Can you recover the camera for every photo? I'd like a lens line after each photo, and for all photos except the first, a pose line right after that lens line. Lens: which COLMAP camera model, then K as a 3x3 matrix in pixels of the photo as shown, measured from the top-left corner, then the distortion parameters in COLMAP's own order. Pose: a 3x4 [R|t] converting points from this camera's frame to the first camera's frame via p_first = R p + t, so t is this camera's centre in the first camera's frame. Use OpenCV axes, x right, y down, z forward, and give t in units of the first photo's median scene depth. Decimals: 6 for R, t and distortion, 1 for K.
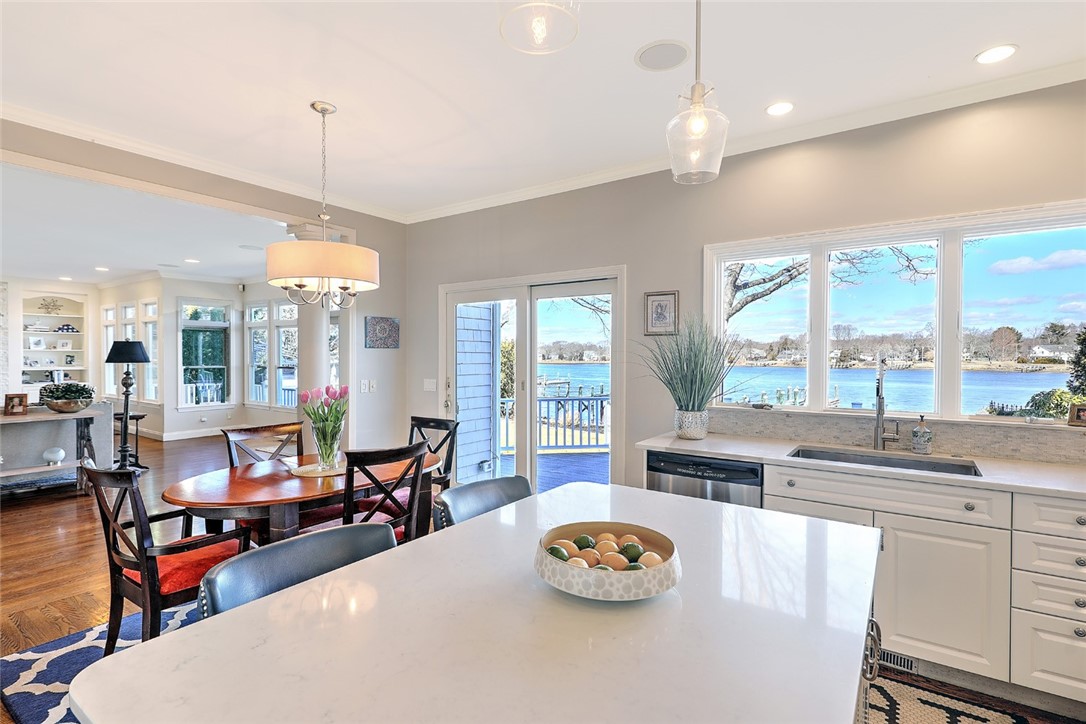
lens RADIAL K [[535.2, 0, 536.6], [0, 535.2, 359.1], [0, 0, 1]] dist [-0.007158, -0.000679]
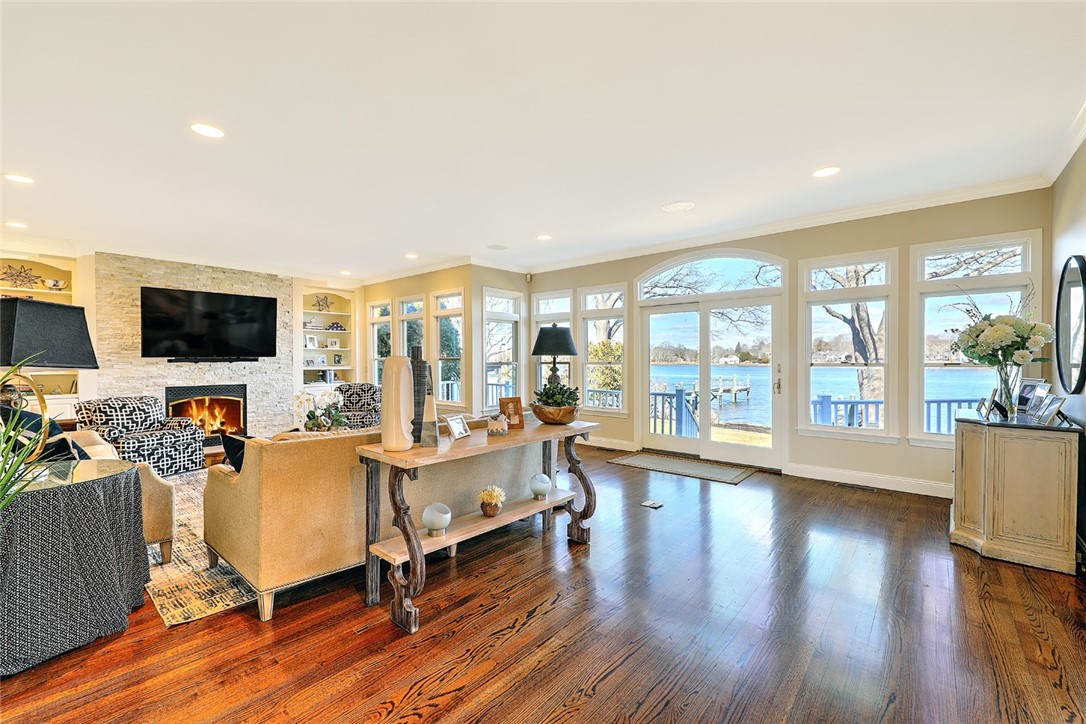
lens RADIAL K [[450.1, 0, 549.6], [0, 450.1, 360.0], [0, 0, 1]] dist [0.011642, -0.005037]
pose [[0.995666, -0.008160, -0.092639, -0.419954], [0.008128, 0.999967, -0.000718, 0.007247], [0.092642, -0.000038, 0.995700, 0.216136]]
